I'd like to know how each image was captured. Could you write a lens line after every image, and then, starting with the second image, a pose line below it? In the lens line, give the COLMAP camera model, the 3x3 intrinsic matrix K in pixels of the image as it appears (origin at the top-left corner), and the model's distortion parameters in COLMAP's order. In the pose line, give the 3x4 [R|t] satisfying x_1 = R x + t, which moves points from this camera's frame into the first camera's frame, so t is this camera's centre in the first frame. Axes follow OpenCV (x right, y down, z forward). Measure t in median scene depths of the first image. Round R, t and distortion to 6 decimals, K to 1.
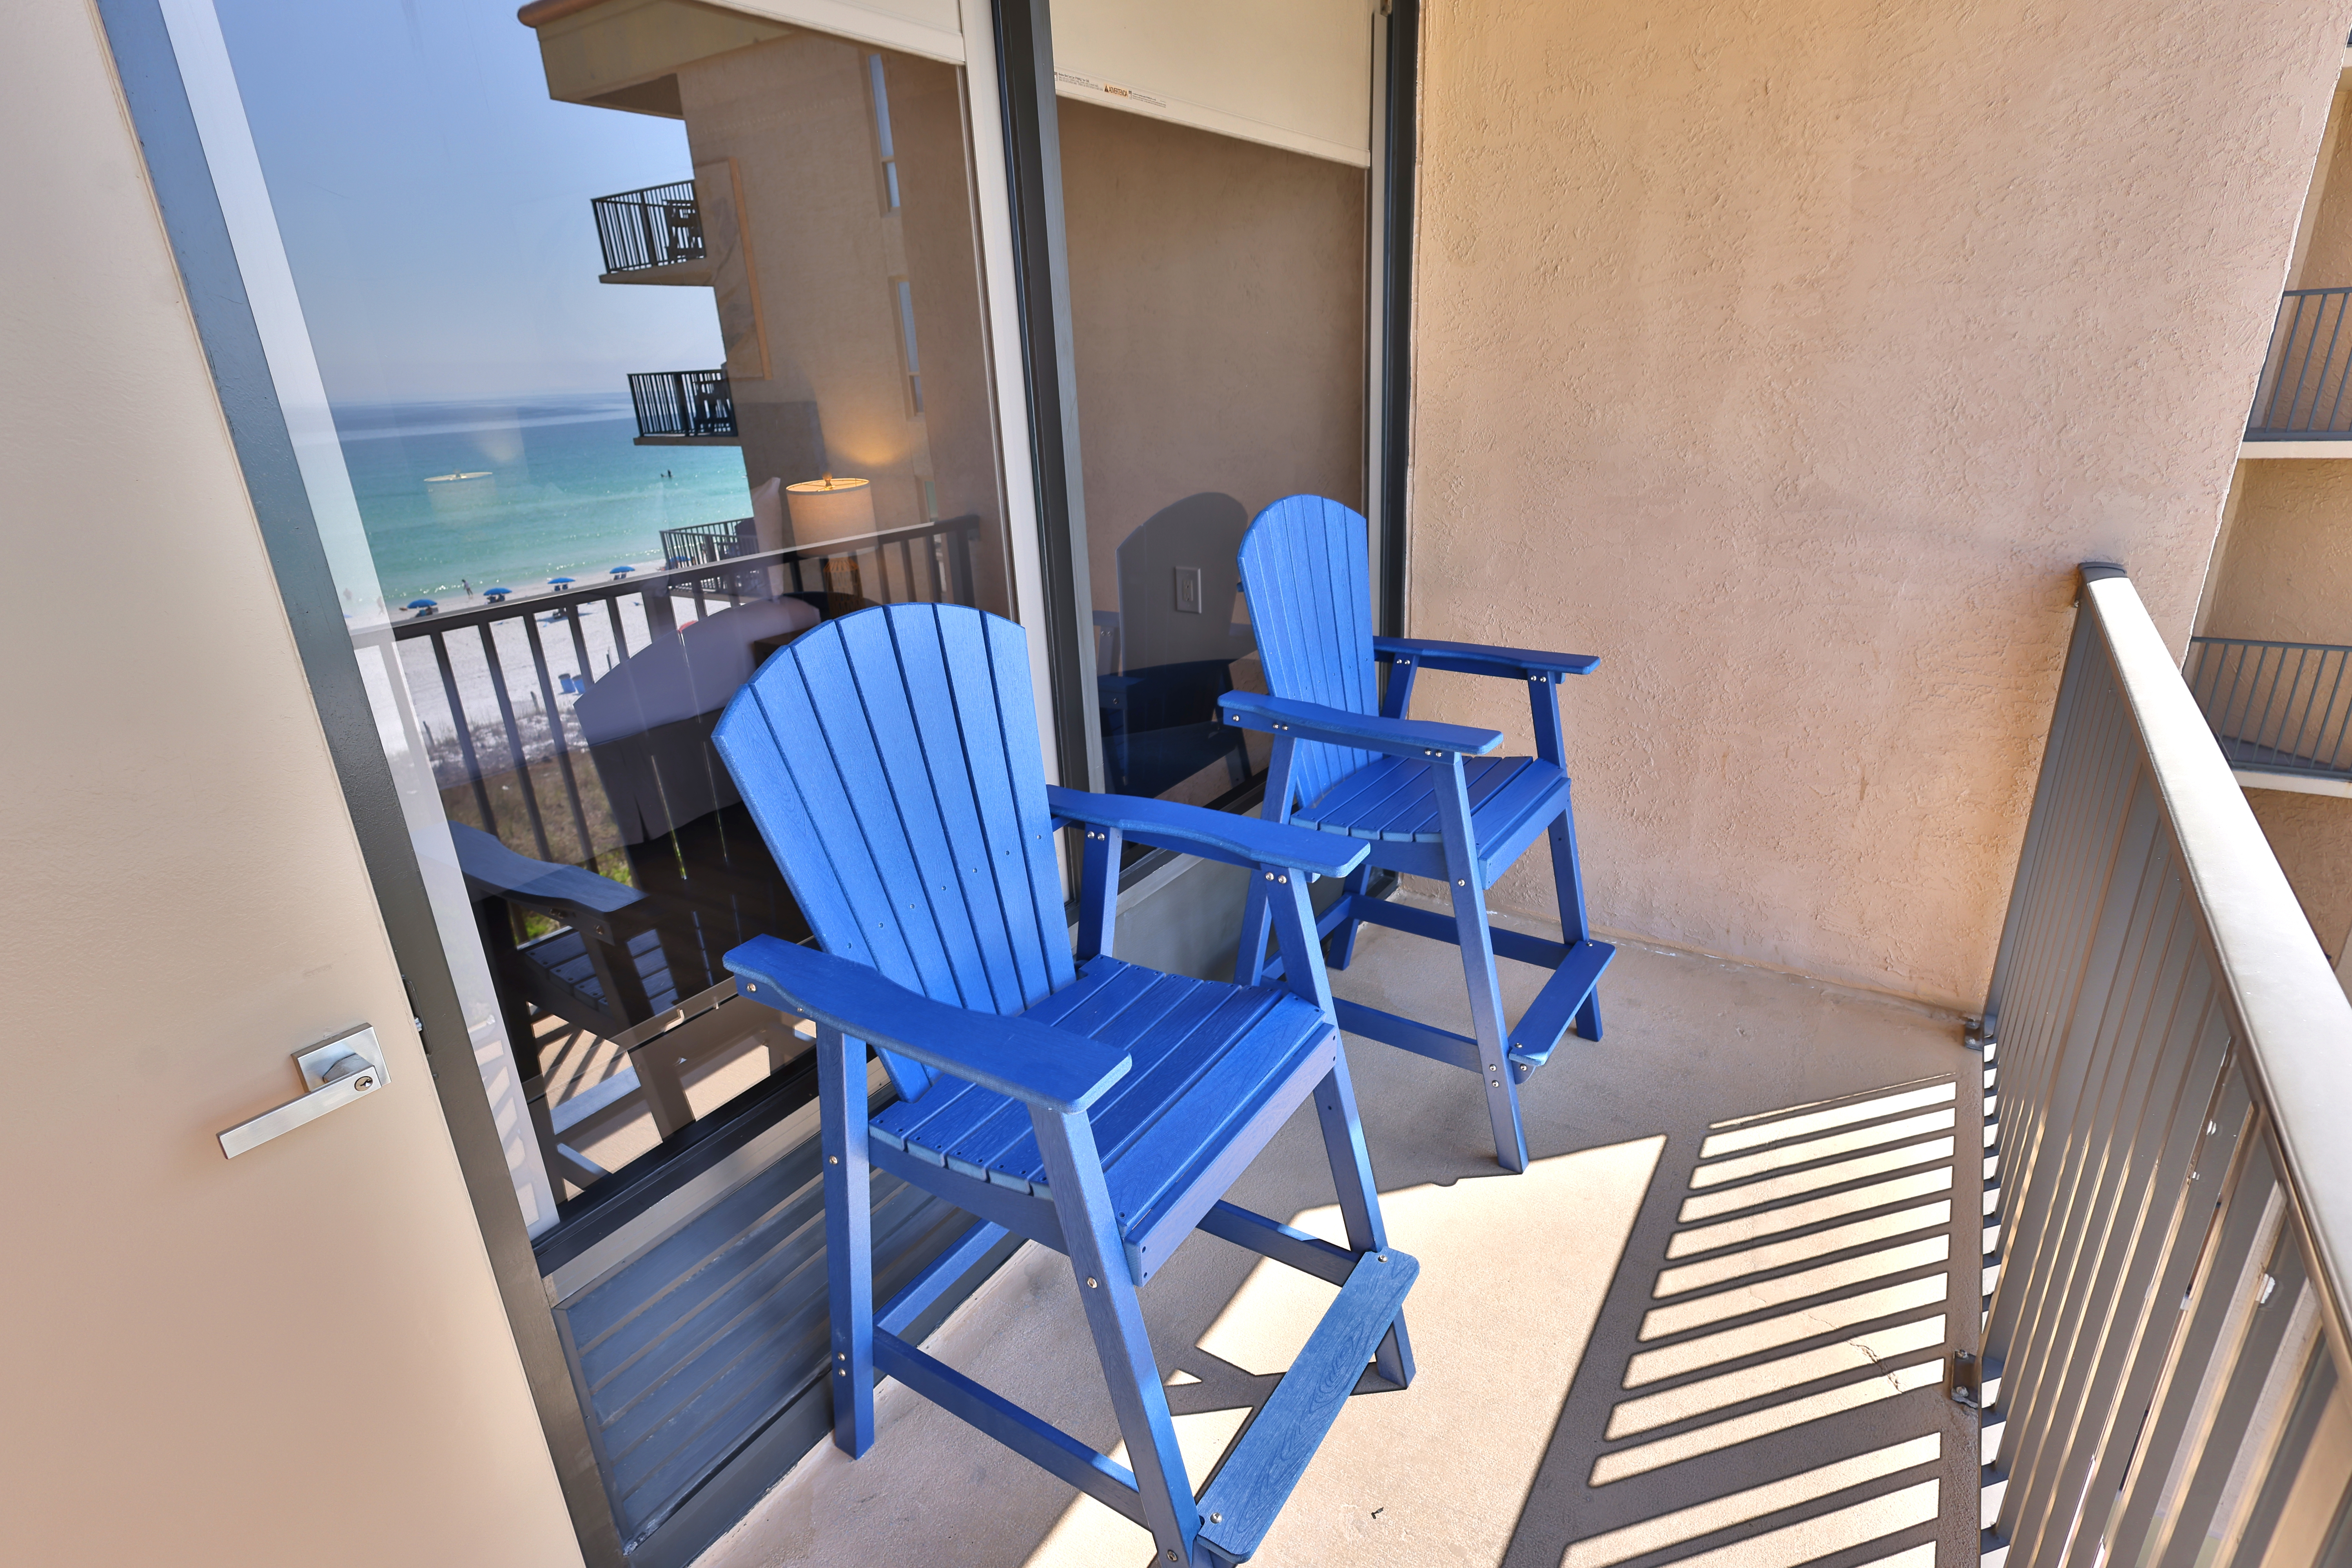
lens RADIAL K [[1154.2, 0, 1176.4], [0, 1154.2, 797.8], [0, 0, 1]] dist [0.003406, 0.001312]
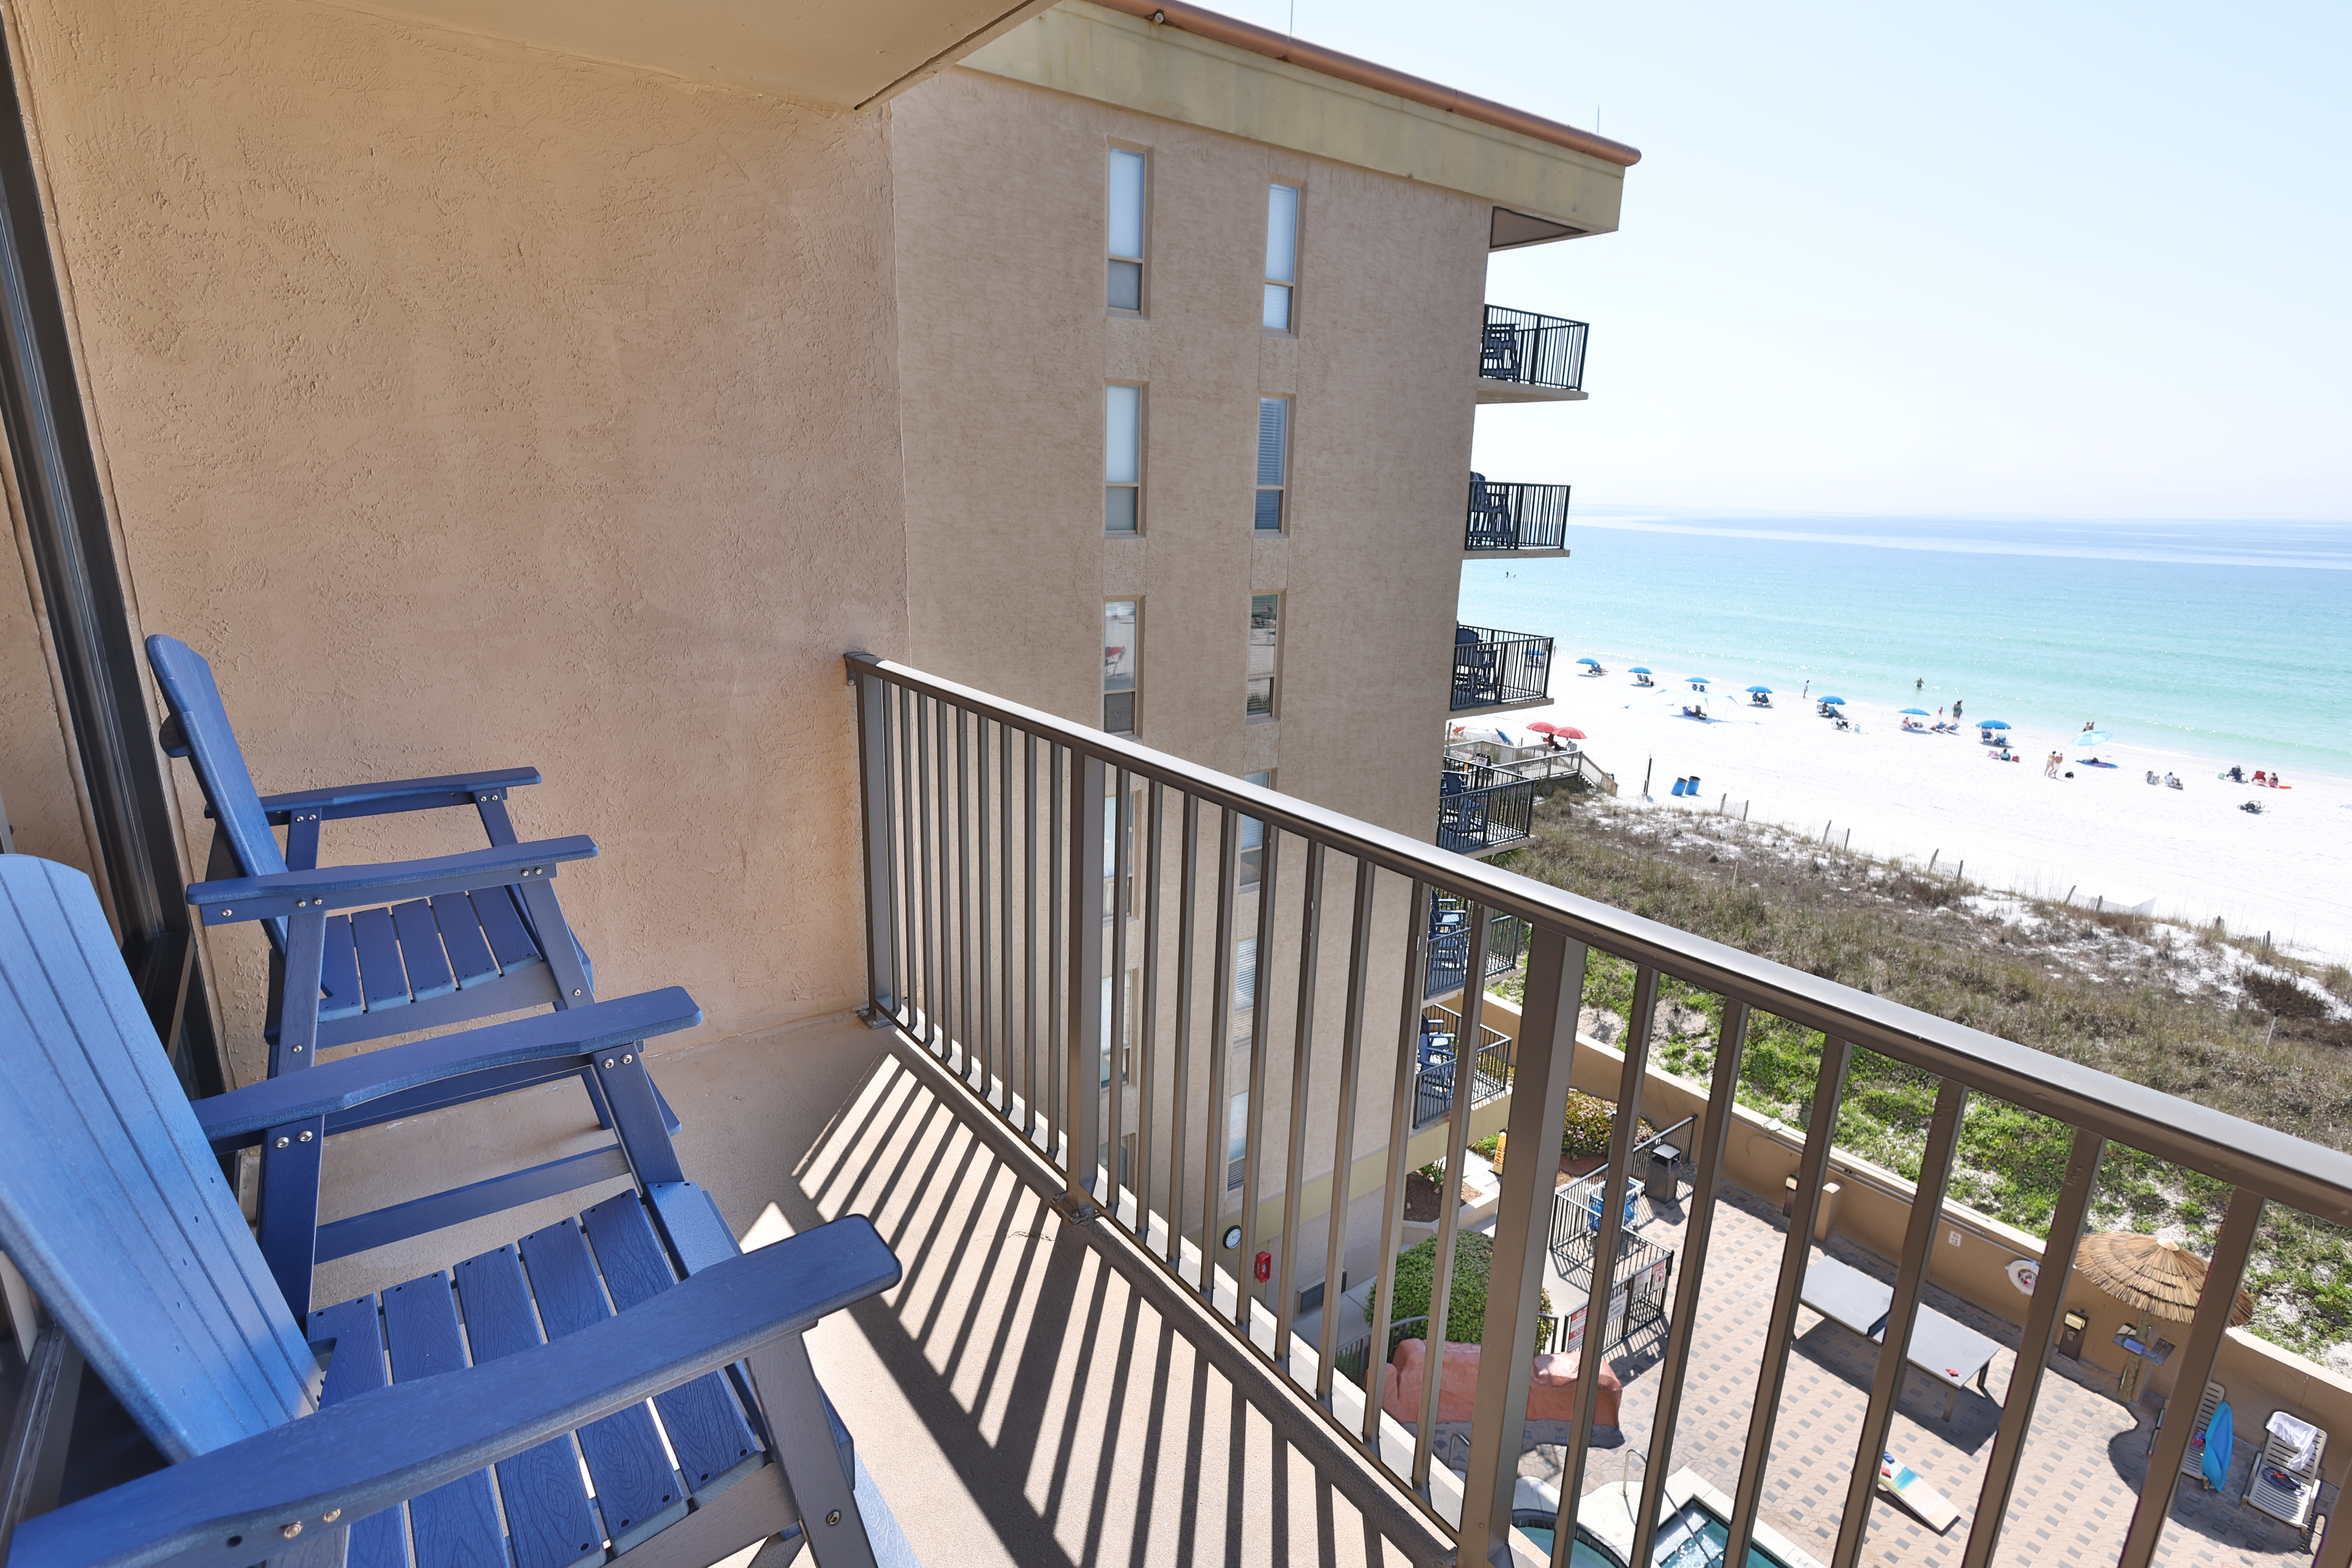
lens RADIAL K [[1154.2, 0, 1177.7], [0, 1154.2, 793.1], [0, 0, 1]] dist [0.003406, 0.001312]
pose [[0.342424, -0.192599, 0.919593, -0.345569], [0.294439, 0.951457, 0.089634, -0.050693], [-0.892217, 0.240072, 0.382511, 0.161358]]
